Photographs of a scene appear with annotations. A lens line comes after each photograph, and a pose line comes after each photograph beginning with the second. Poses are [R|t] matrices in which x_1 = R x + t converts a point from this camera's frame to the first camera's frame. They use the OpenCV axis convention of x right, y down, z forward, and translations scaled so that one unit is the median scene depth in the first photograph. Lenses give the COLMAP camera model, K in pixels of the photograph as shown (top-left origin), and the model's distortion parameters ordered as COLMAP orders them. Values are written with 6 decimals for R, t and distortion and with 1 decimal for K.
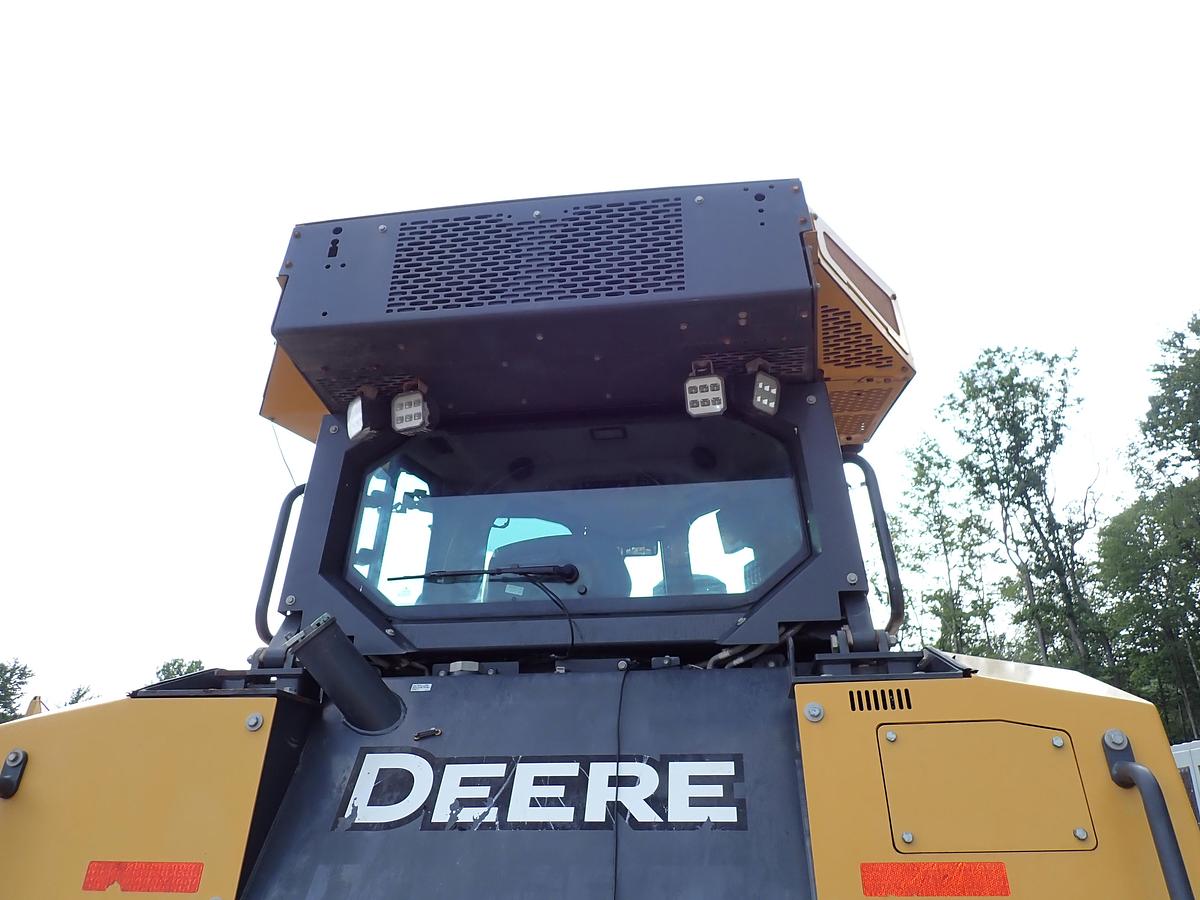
lens RADIAL K [[887.6, 0, 598.6], [0, 887.6, 444.7], [0, 0, 1]] dist [0.008894, -0.004284]
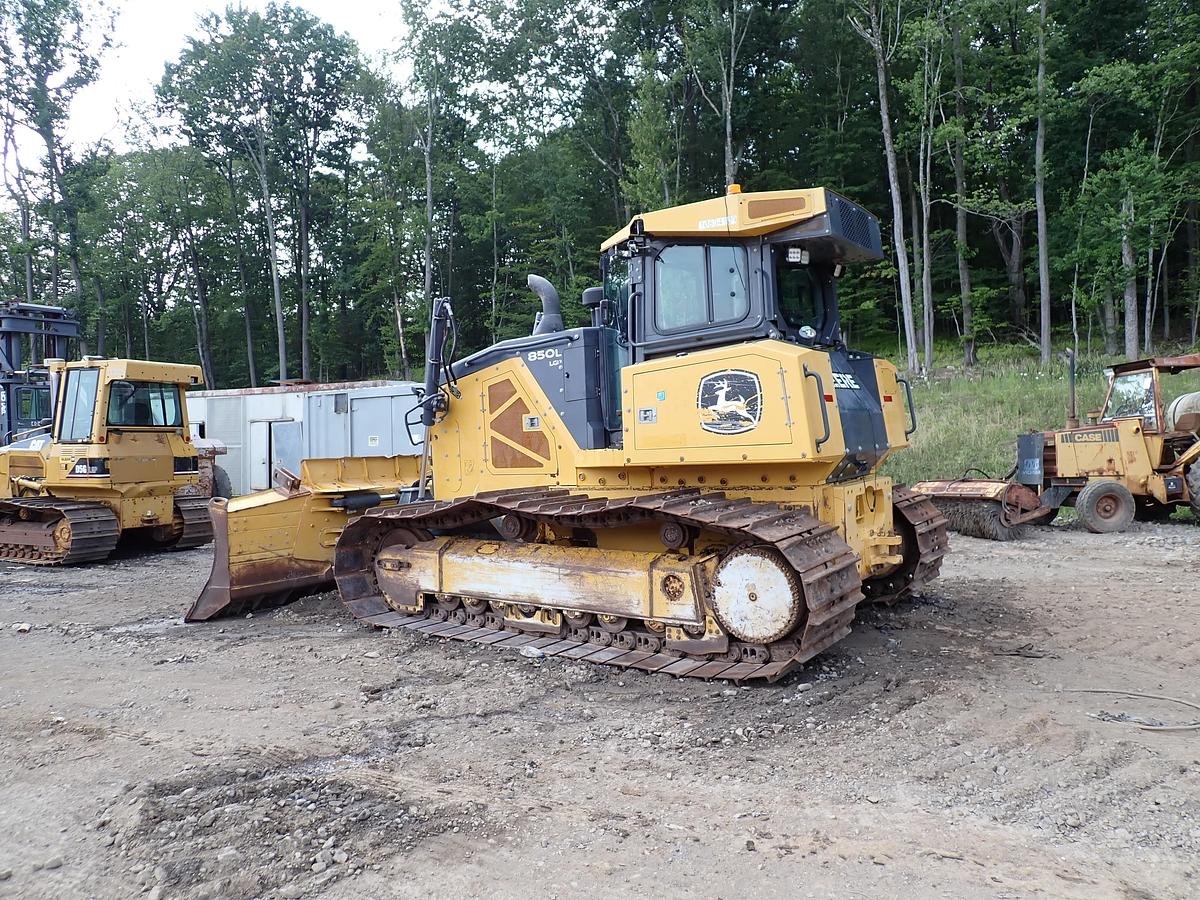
lens RADIAL K [[887.6, 0, 598.6], [0, 887.6, 444.7], [0, 0, 1]] dist [0.008894, -0.004284]
pose [[0.427458, -0.028223, 0.903595, -0.129545], [-0.324175, 0.928256, 0.182348, 0.009200], [-0.843914, -0.370869, 0.387642, 0.009290]]
